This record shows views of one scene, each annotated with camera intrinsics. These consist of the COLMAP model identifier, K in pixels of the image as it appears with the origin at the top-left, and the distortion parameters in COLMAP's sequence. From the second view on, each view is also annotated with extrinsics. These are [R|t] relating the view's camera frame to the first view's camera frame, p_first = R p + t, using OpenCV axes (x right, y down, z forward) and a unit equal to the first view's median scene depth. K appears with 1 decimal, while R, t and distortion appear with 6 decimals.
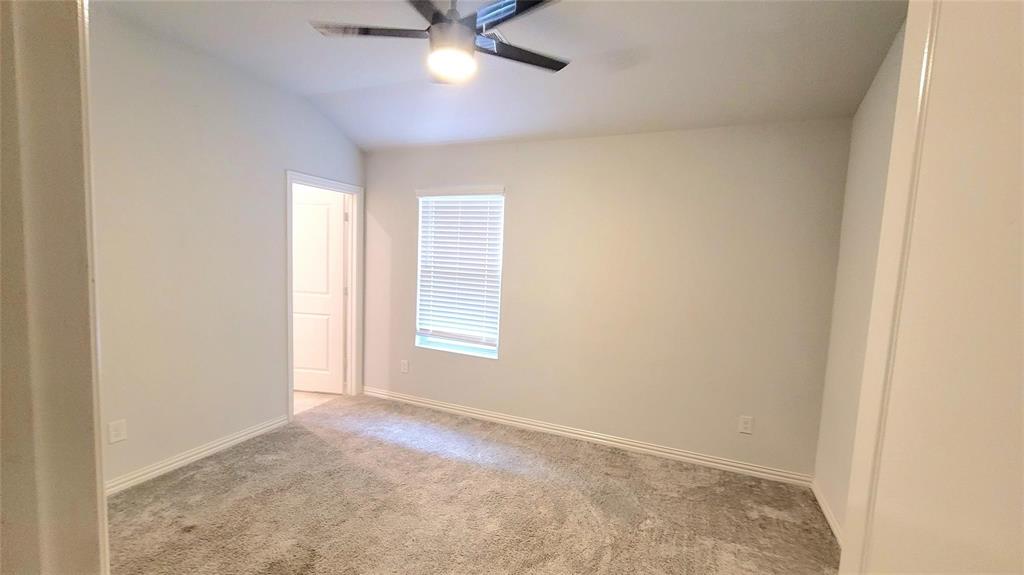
lens RADIAL K [[421.2, 0, 518.9], [0, 421.2, 288.7], [0, 0, 1]] dist [-0.001277, 0.001144]
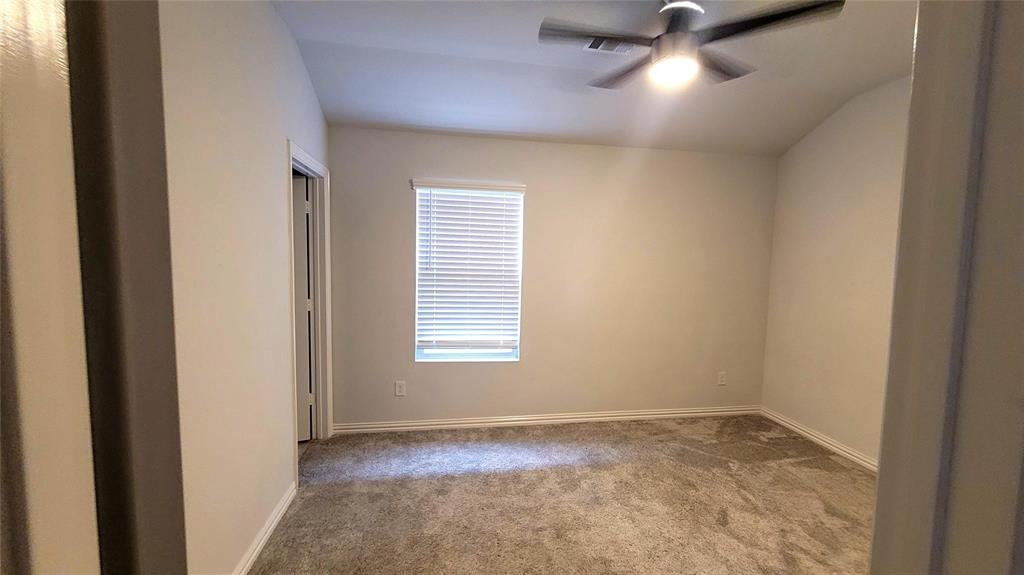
lens RADIAL K [[421.2, 0, 517.7], [0, 421.2, 288.7], [0, 0, 1]] dist [-0.001277, 0.001144]
pose [[0.842285, -0.061871, 0.535469, -0.578236], [0.055185, 0.998069, 0.028518, -0.028595], [-0.536200, 0.005530, 0.844073, 0.180667]]
